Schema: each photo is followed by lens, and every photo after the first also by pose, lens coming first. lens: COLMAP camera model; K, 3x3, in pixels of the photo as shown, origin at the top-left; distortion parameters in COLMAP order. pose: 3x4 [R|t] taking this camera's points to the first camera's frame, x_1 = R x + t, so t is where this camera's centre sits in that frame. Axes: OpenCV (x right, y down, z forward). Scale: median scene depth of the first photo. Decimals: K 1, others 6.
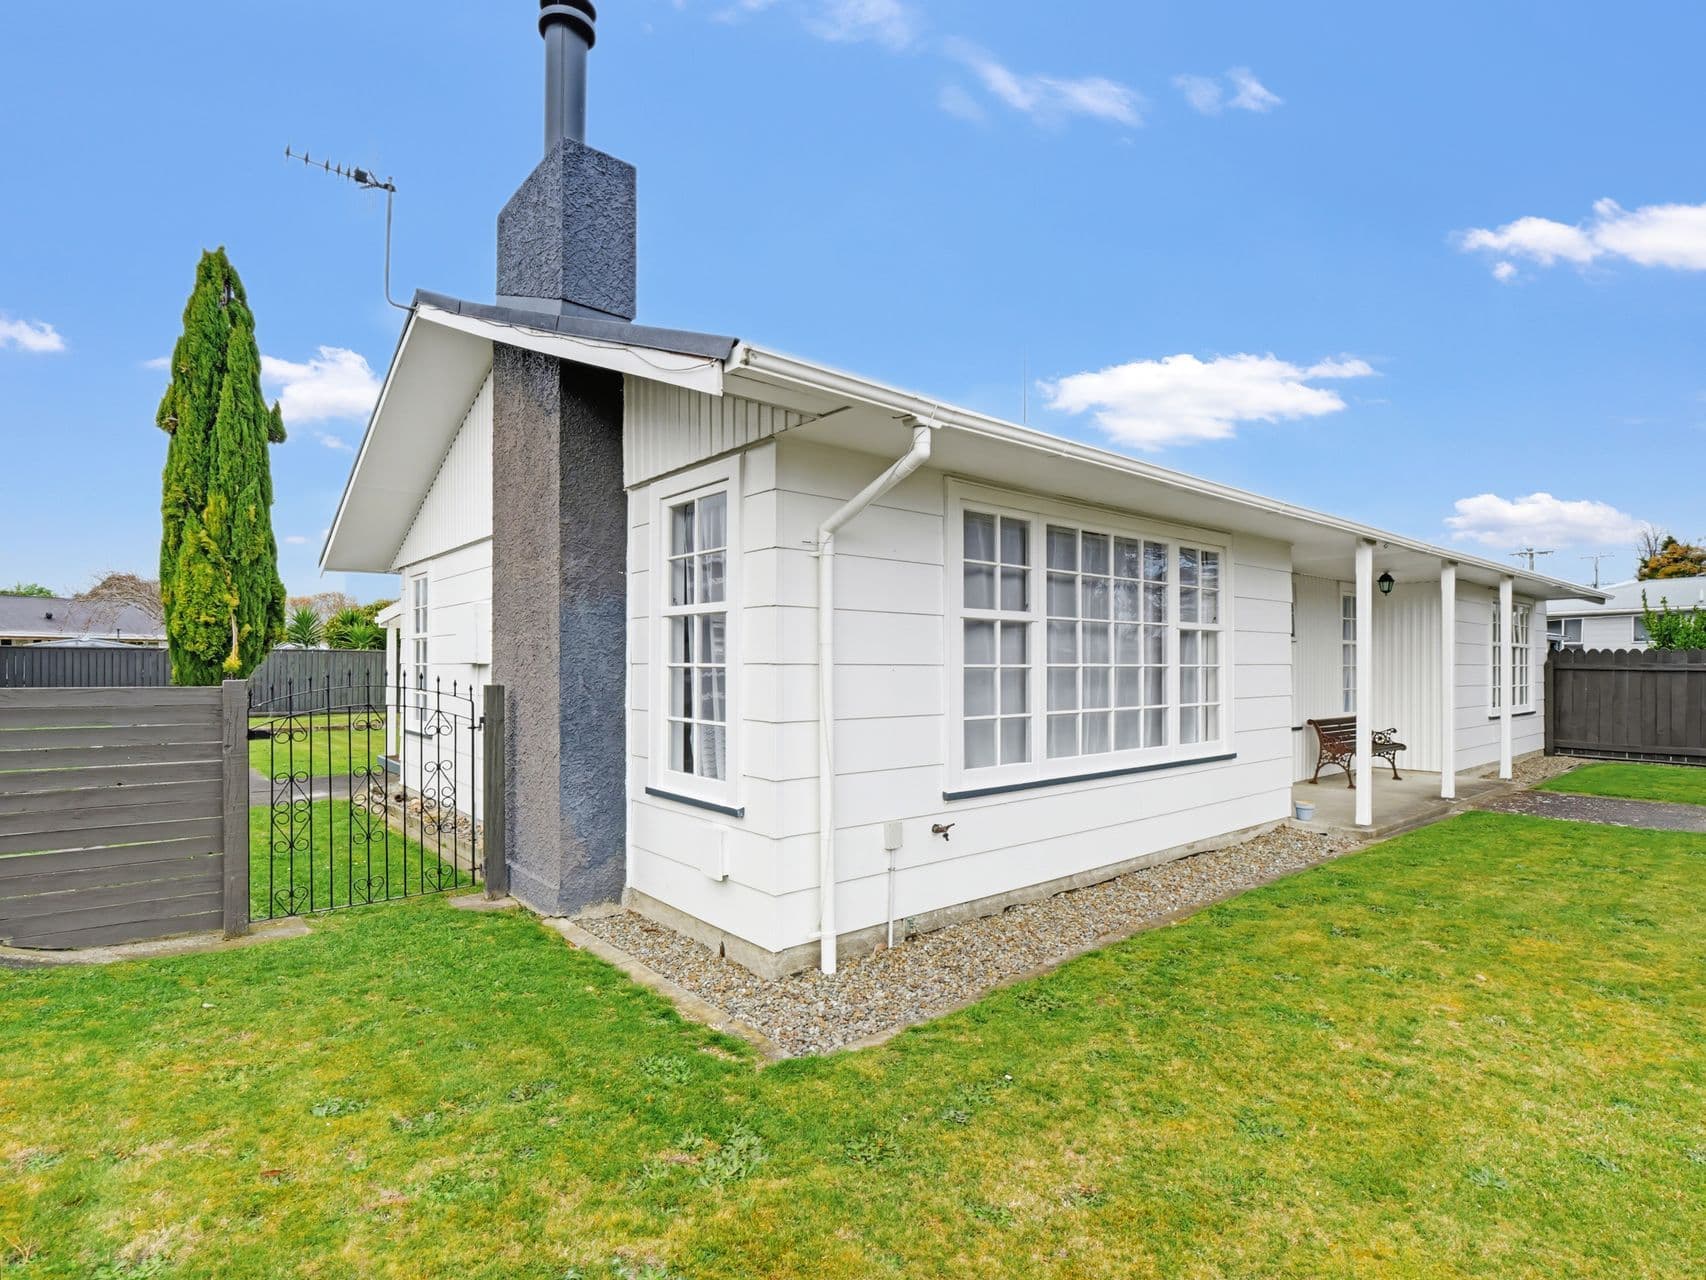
lens RADIAL K [[886.9, 0, 857.0], [0, 886.9, 659.0], [0, 0, 1]] dist [-0.012360, 0.003460]
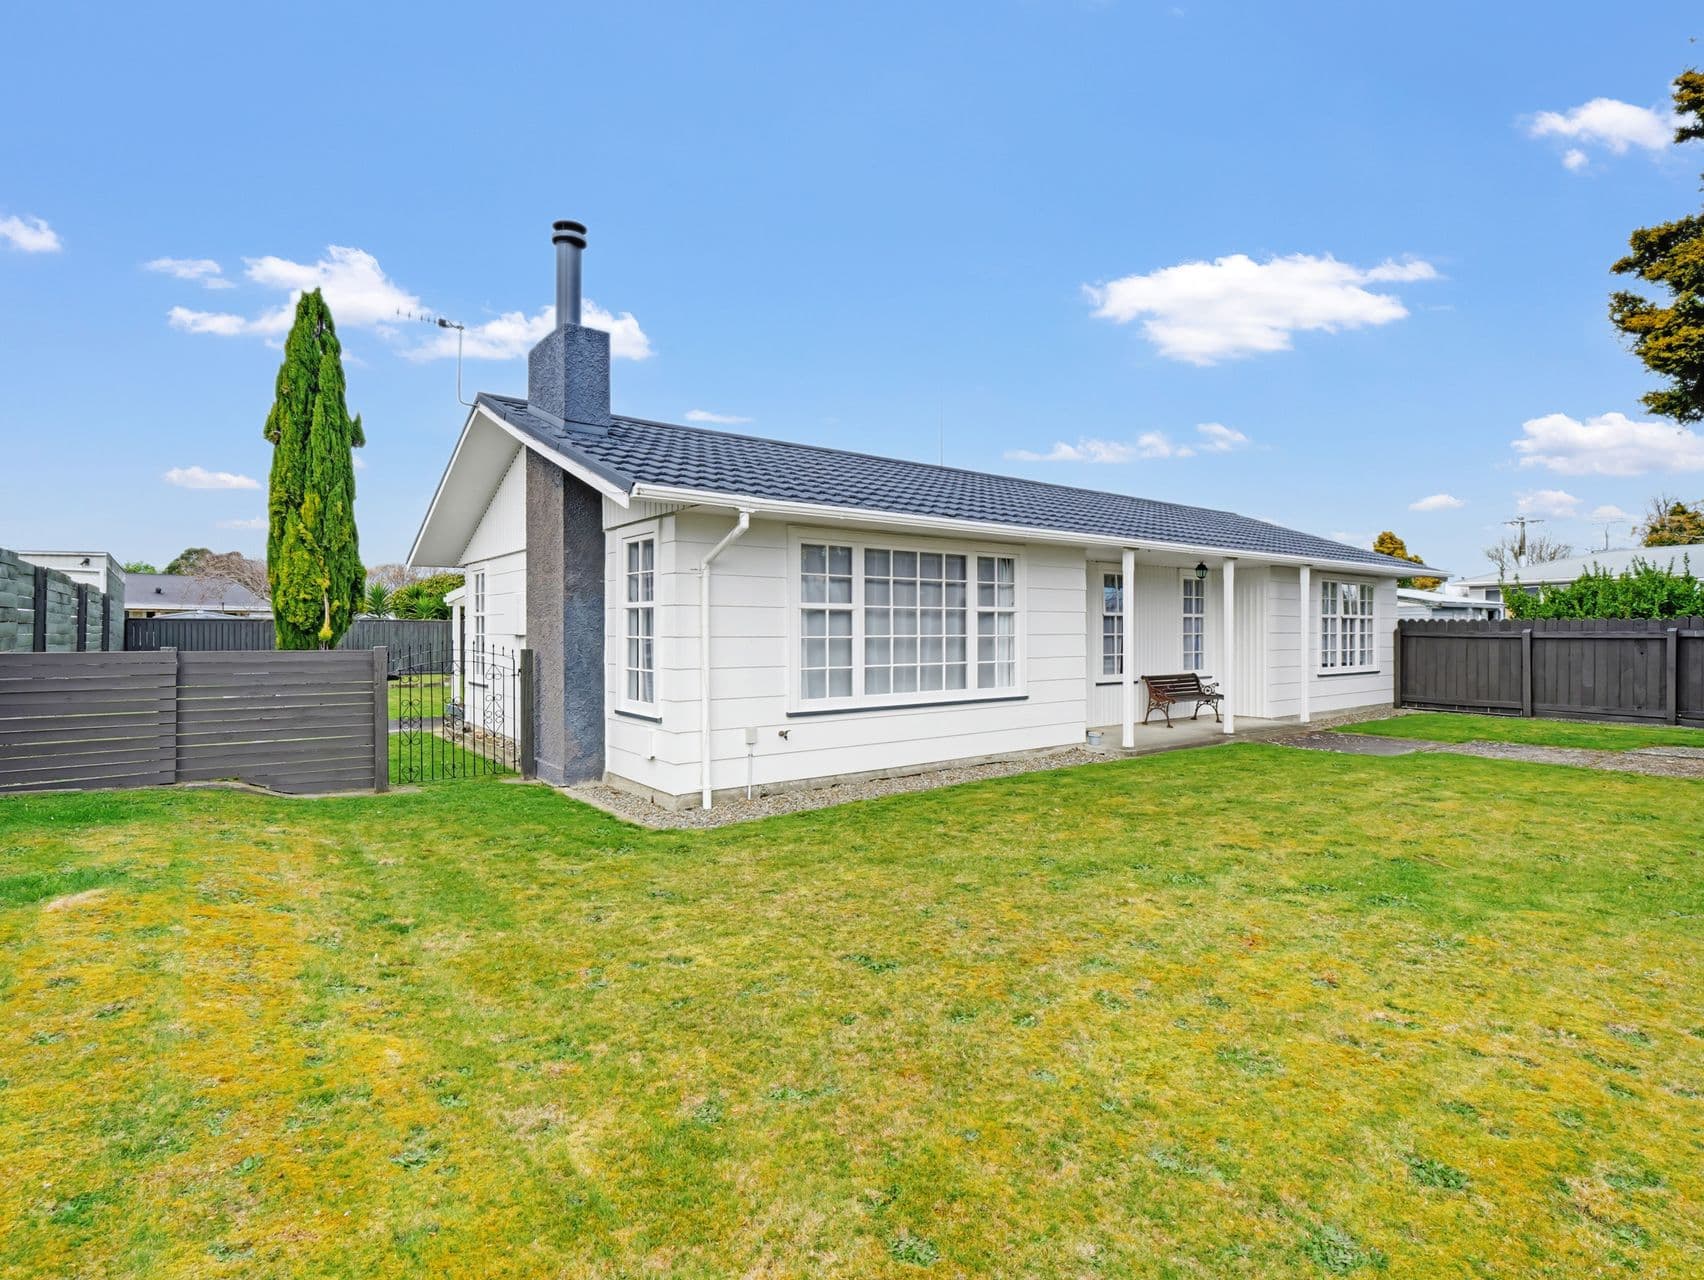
lens RADIAL K [[885.8, 0, 853.7], [0, 885.8, 626.0], [0, 0, 1]] dist [-0.012360, 0.003460]
pose [[0.998703, -0.002251, -0.050865, 0.247752], [0.002346, 0.999996, 0.001815, -0.013359], [0.050860, -0.001932, 0.998704, -0.538098]]
